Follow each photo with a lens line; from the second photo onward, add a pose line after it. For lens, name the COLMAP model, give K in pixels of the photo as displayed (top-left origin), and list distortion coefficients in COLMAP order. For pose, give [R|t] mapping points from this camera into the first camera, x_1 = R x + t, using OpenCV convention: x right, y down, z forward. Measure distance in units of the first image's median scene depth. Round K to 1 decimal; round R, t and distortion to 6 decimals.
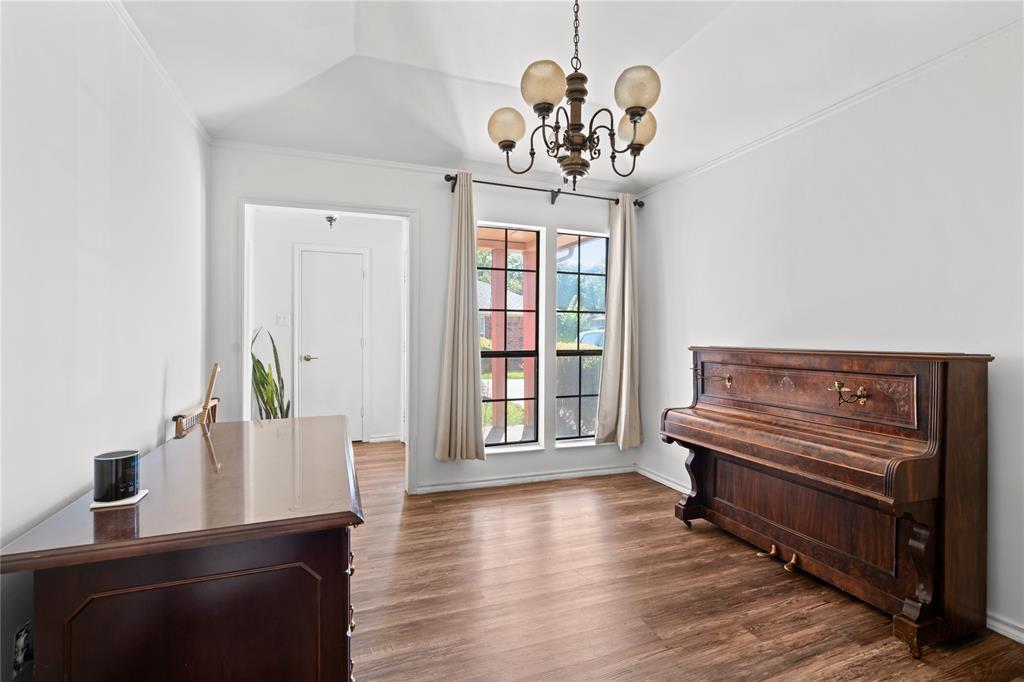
lens RADIAL K [[462.6, 0, 511.6], [0, 462.6, 338.3], [0, 0, 1]] dist [-0.002131, 0.000986]
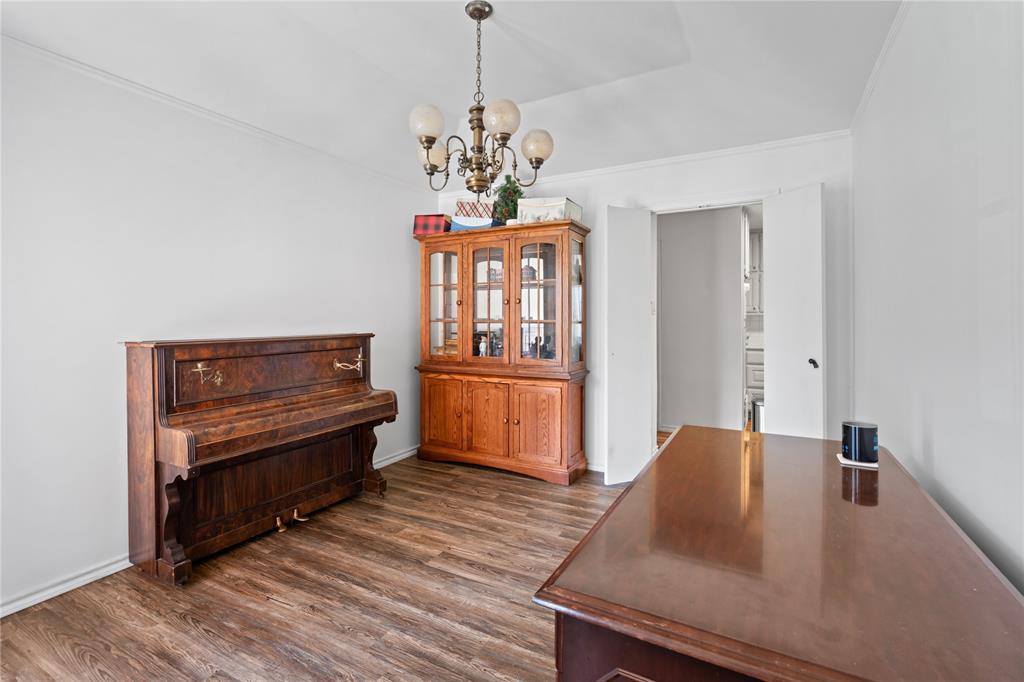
lens RADIAL K [[462.6, 0, 512.5], [0, 462.6, 332.4], [0, 0, 1]] dist [-0.002131, 0.000986]
pose [[-0.654597, -0.018708, 0.755746, -0.655060], [0.004965, 0.999566, 0.029044, -0.016639], [-0.755961, 0.022765, -0.654220, 1.389853]]
